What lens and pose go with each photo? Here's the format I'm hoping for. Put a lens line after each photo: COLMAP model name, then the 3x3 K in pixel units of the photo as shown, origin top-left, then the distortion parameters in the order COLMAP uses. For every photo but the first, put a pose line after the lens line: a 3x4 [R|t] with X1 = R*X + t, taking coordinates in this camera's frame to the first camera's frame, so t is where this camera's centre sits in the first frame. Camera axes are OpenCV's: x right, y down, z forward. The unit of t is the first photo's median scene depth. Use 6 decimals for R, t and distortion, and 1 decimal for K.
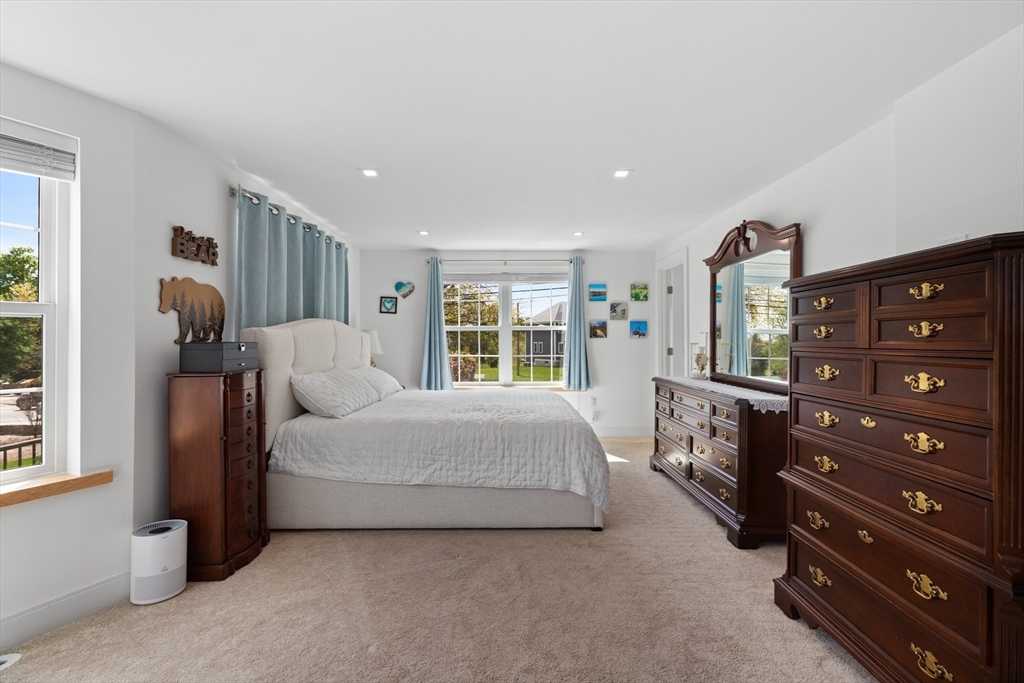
lens RADIAL K [[457.4, 0, 513.7], [0, 457.4, 329.6], [0, 0, 1]] dist [0.001655, -0.000264]
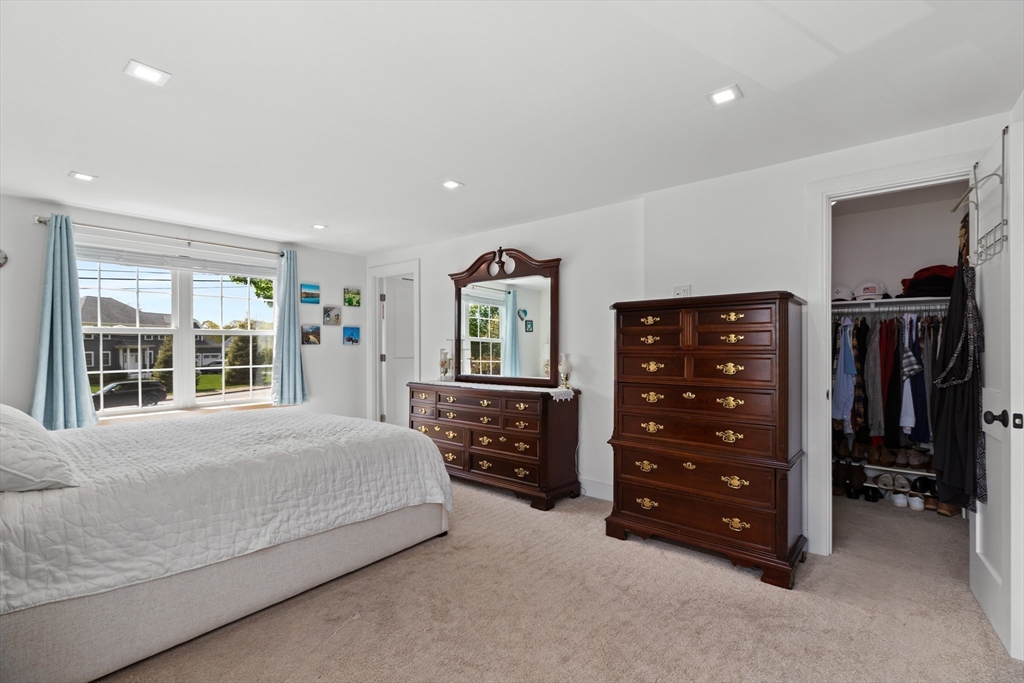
lens RADIAL K [[454.9, 0, 510.6], [0, 454.9, 341.6], [0, 0, 1]] dist [0.001582, -0.000324]
pose [[0.649856, 0.005553, 0.760037, -0.483488], [-0.013097, 0.999907, 0.003893, 0.007657], [-0.759944, -0.012484, 0.649868, 0.244004]]
